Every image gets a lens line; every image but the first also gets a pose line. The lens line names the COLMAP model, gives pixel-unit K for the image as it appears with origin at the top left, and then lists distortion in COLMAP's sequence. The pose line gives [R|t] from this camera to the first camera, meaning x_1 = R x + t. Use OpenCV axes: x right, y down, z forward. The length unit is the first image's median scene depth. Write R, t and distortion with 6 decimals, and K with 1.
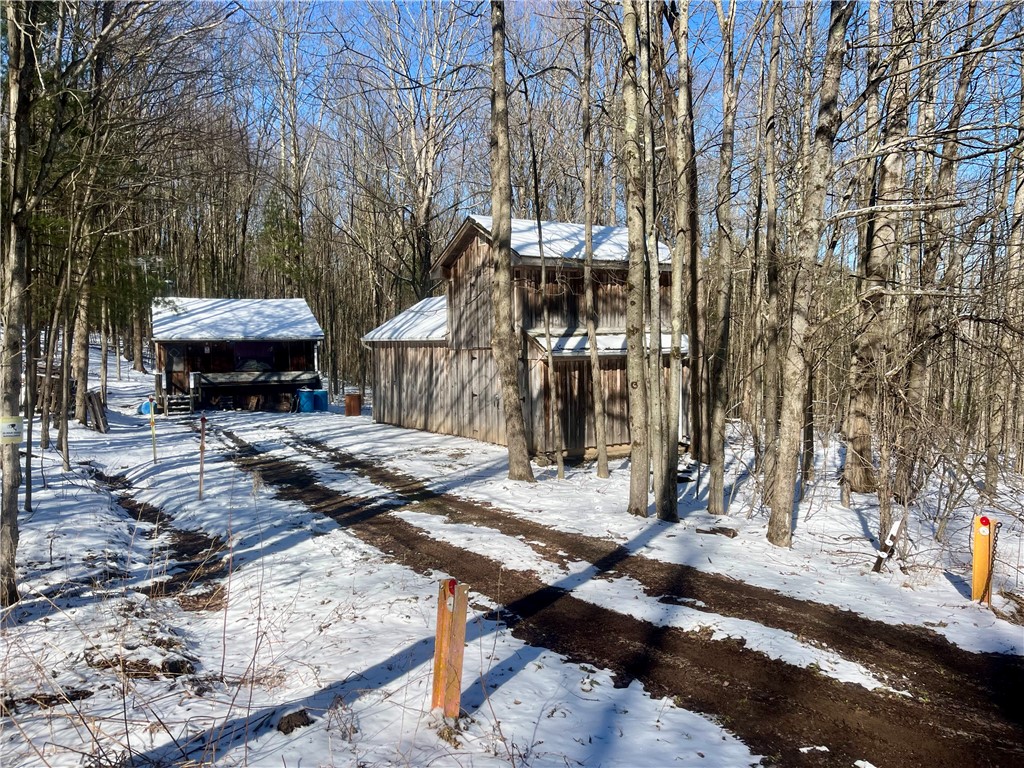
lens RADIAL K [[770.8, 0, 514.3], [0, 770.8, 386.9], [0, 0, 1]] dist [0.055384, 0.002656]
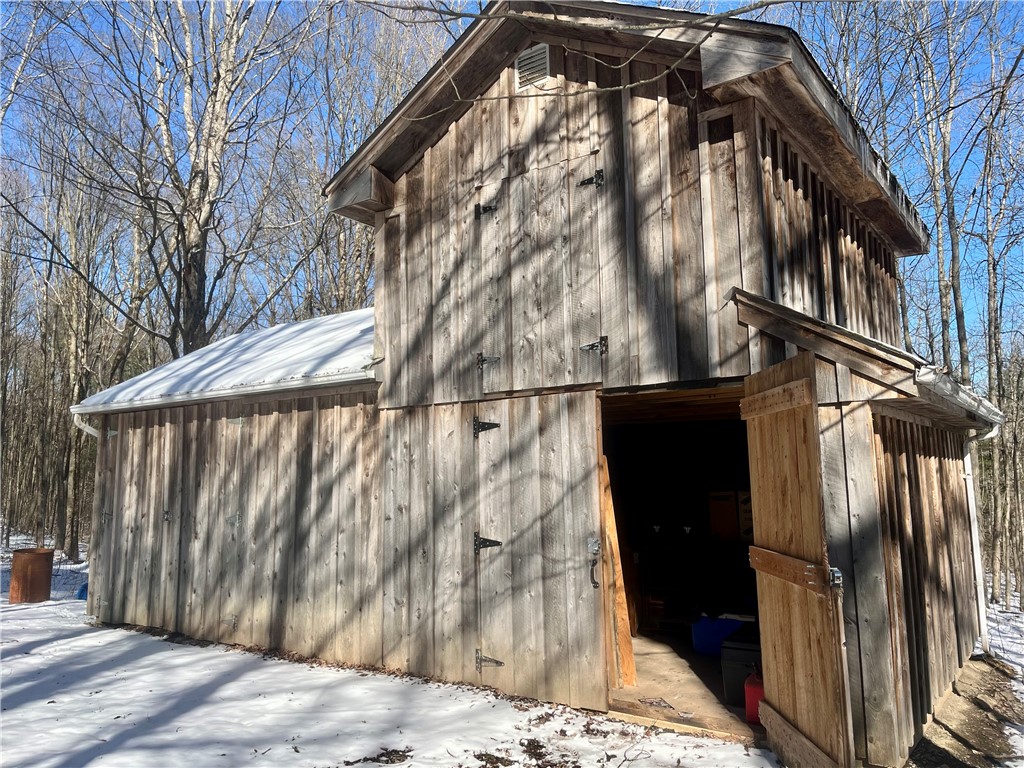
lens RADIAL K [[770.8, 0, 509.2], [0, 770.8, 376.3], [0, 0, 1]] dist [0.055384, 0.002656]
pose [[0.942488, 0.039960, 0.331844, -0.141544], [0.024358, 0.981976, -0.187428, 0.004514], [-0.333352, 0.184731, 0.924527, 0.639816]]
